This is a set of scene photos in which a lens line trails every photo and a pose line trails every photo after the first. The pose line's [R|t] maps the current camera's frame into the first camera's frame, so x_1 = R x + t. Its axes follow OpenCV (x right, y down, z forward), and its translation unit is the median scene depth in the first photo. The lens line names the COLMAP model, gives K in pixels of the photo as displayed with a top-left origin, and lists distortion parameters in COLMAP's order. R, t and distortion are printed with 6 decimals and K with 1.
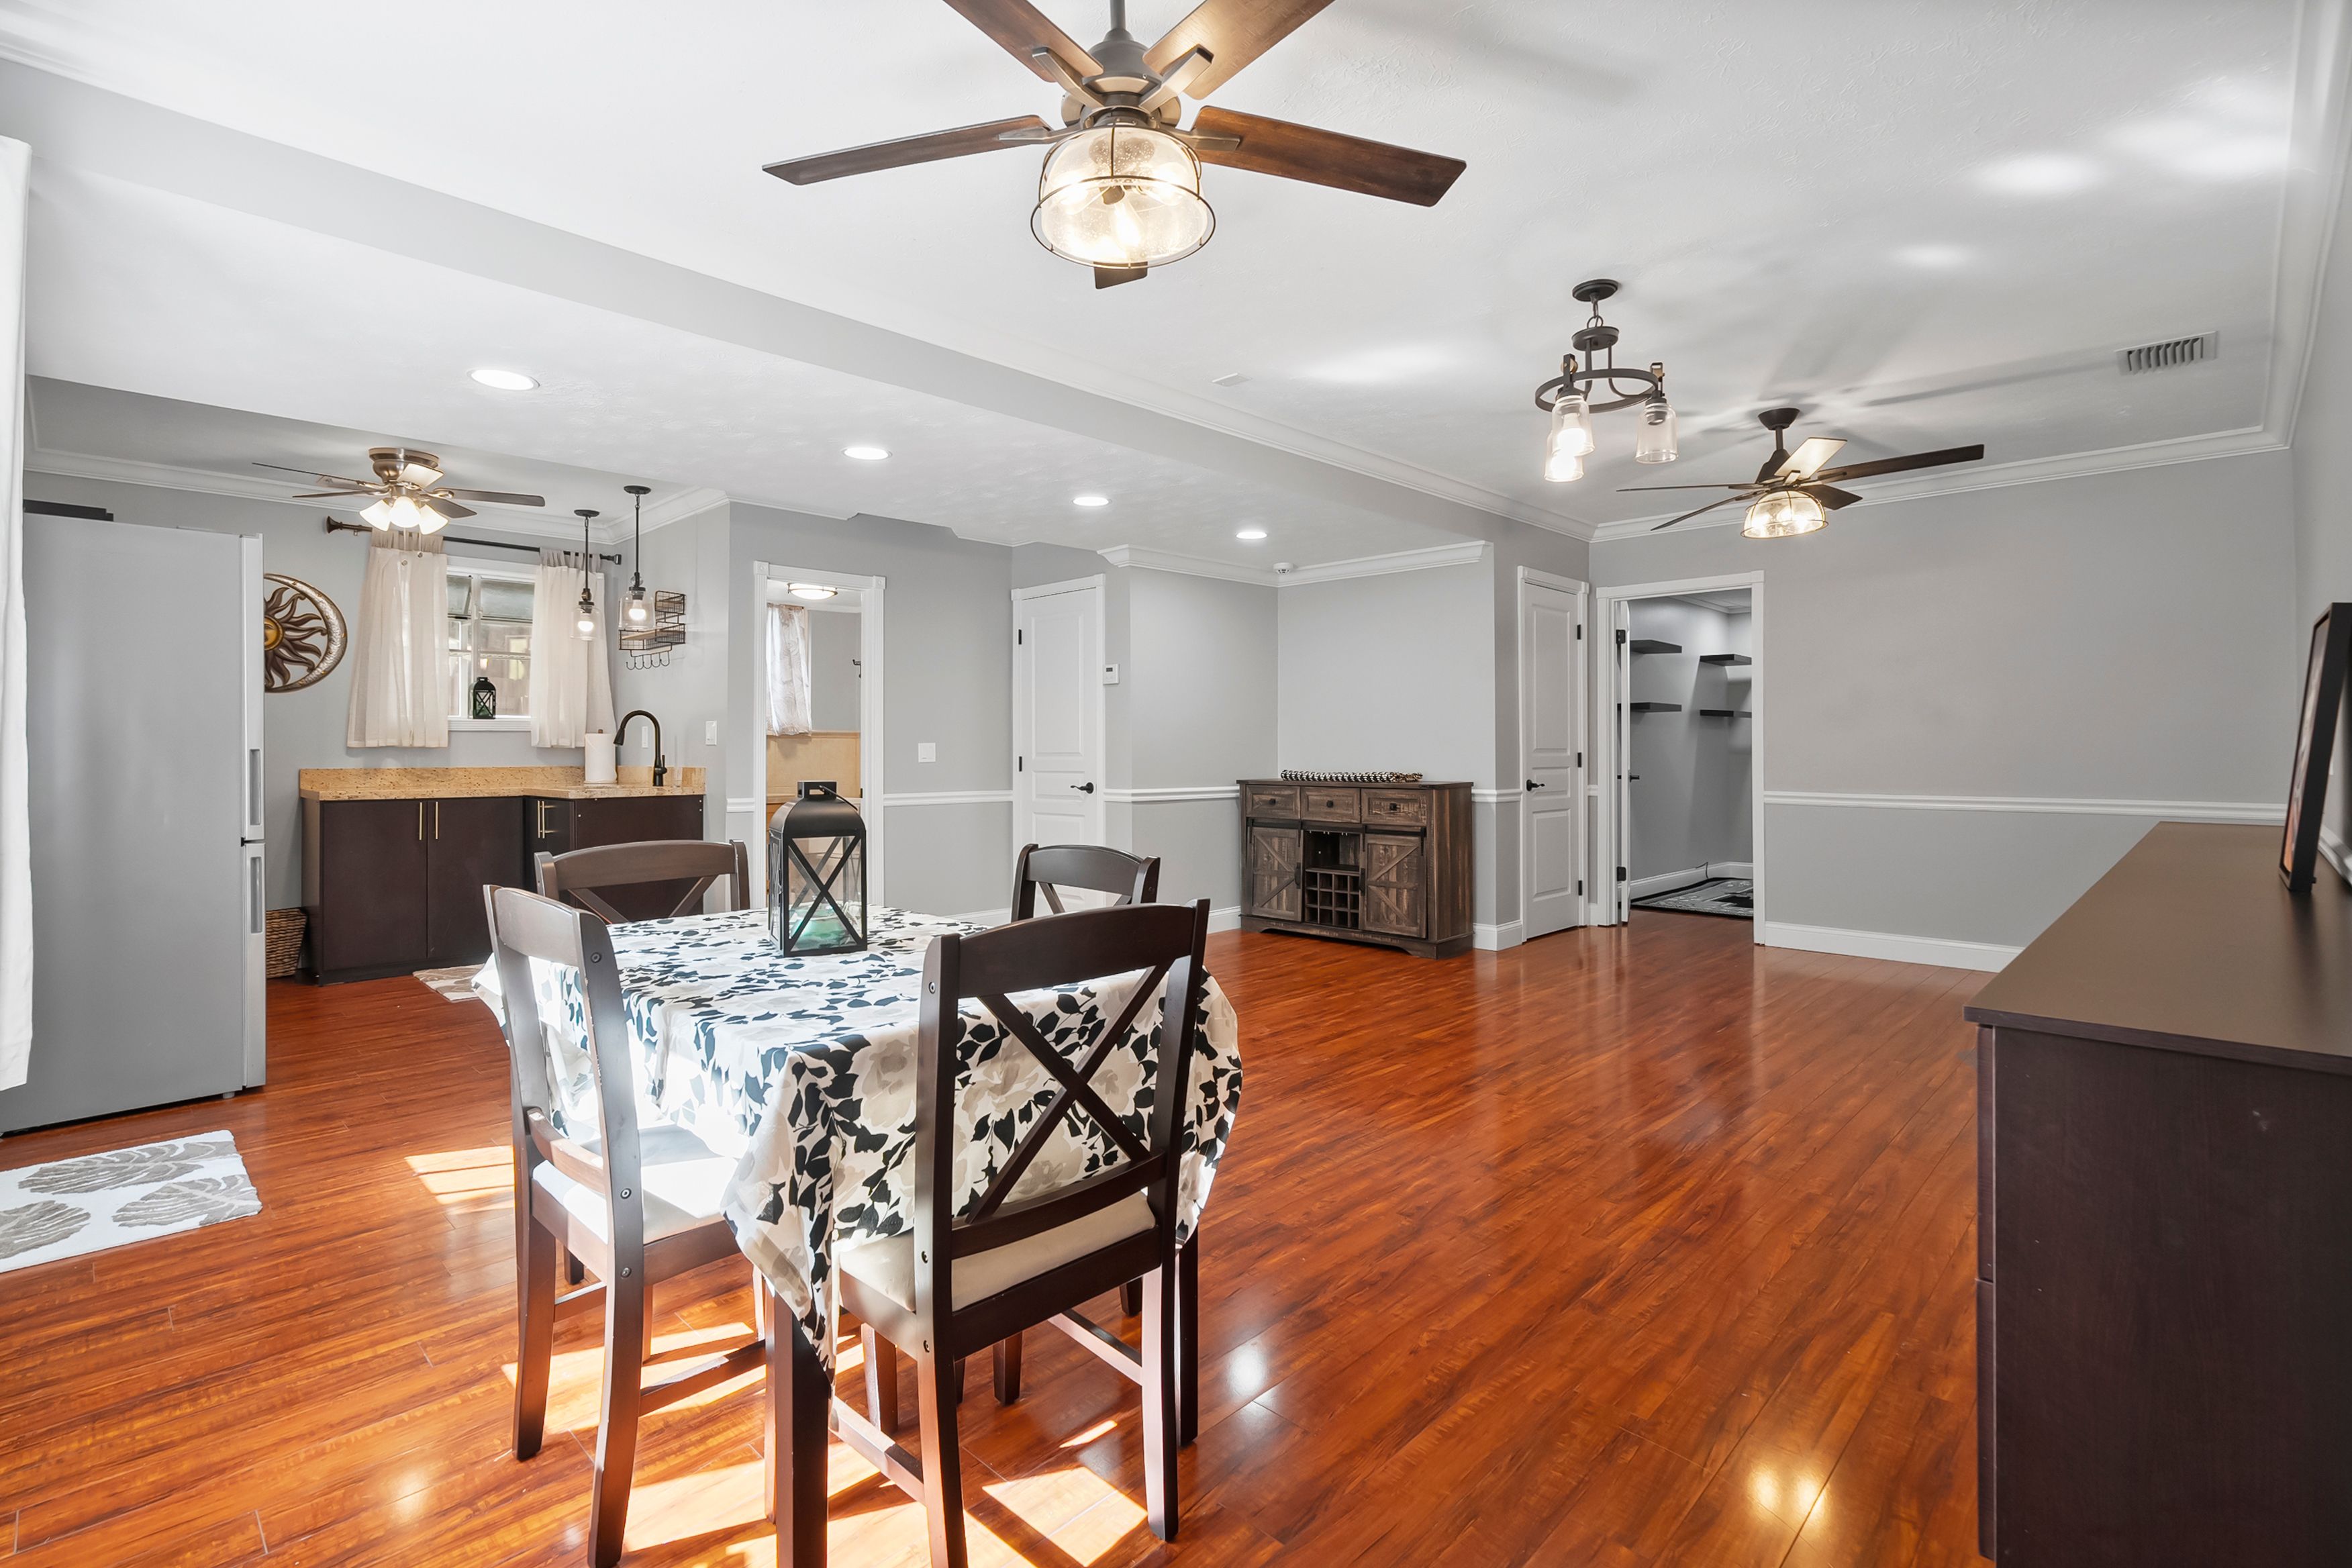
lens RADIAL K [[1090.4, 0, 1171.9], [0, 1090.4, 771.1], [0, 0, 1]] dist [0.000231, -0.000018]
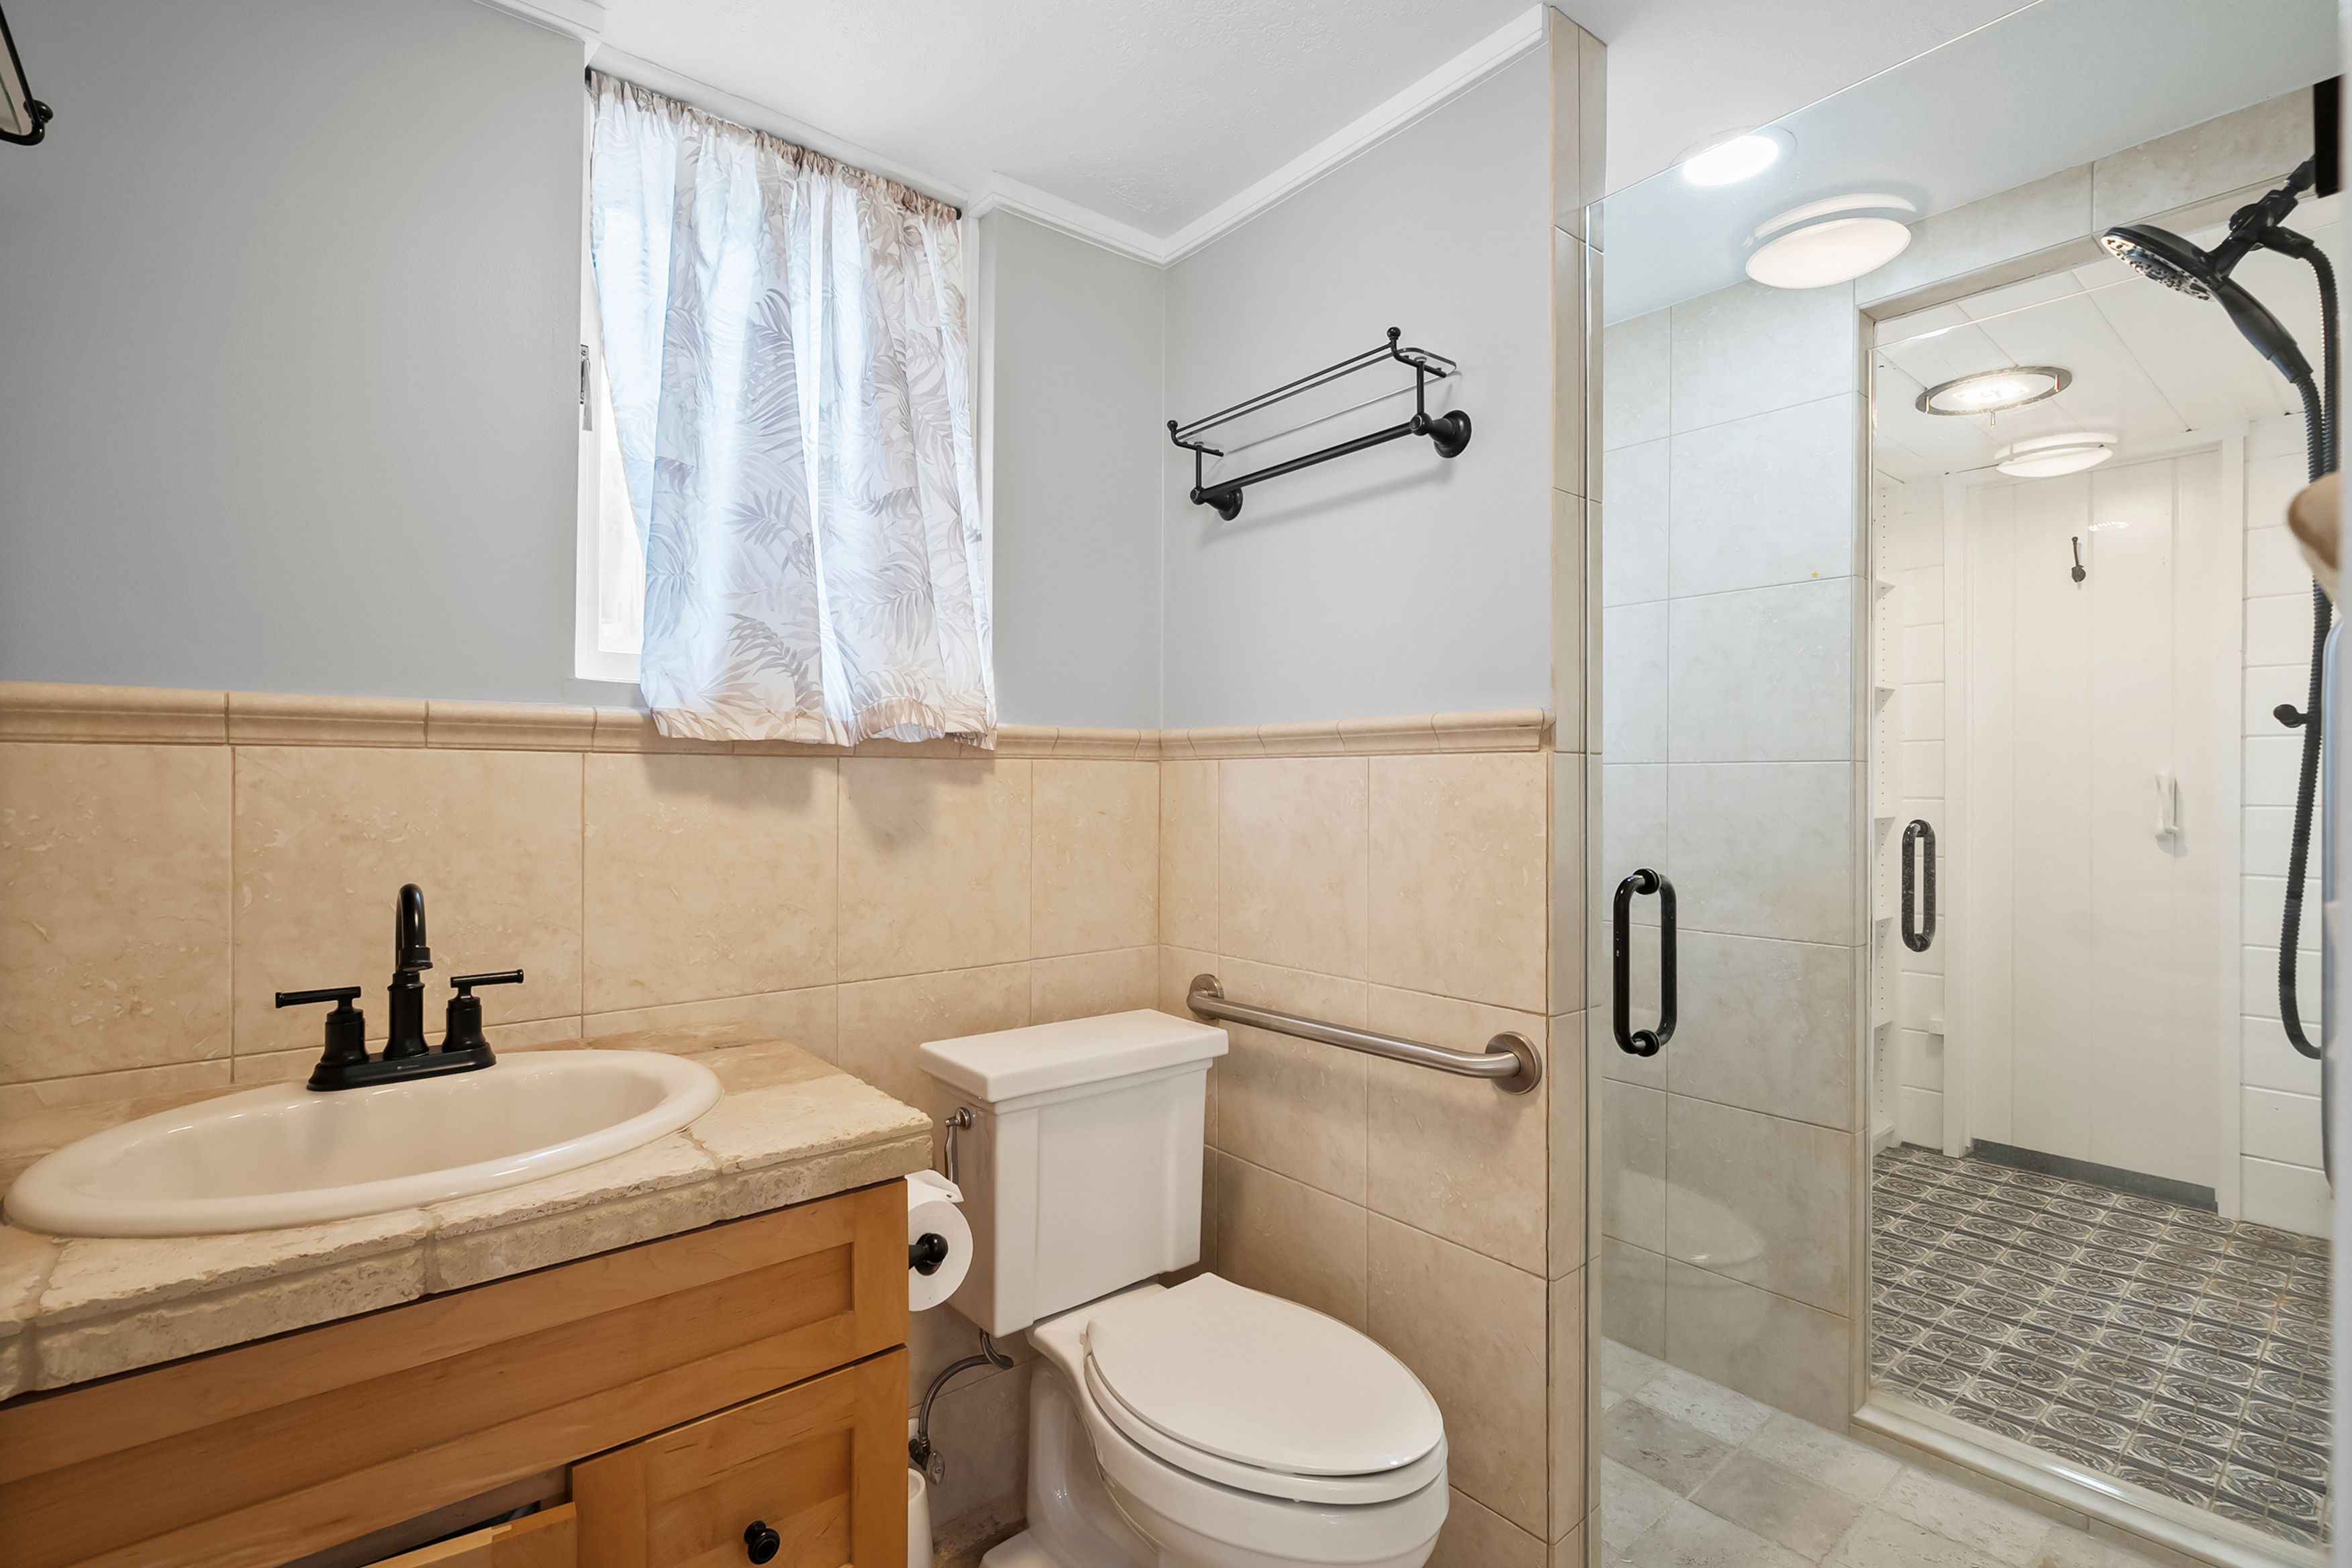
lens RADIAL K [[1090.4, 0, 1175.3], [0, 1090.4, 783.2], [0, 0, 1]] dist [0.000231, -0.000018]
pose [[0.992862, 0.001893, -0.119255, -0.257932], [-0.003725, 0.999878, -0.015145, -0.020727], [0.119211, 0.015481, 0.992748, 0.754820]]
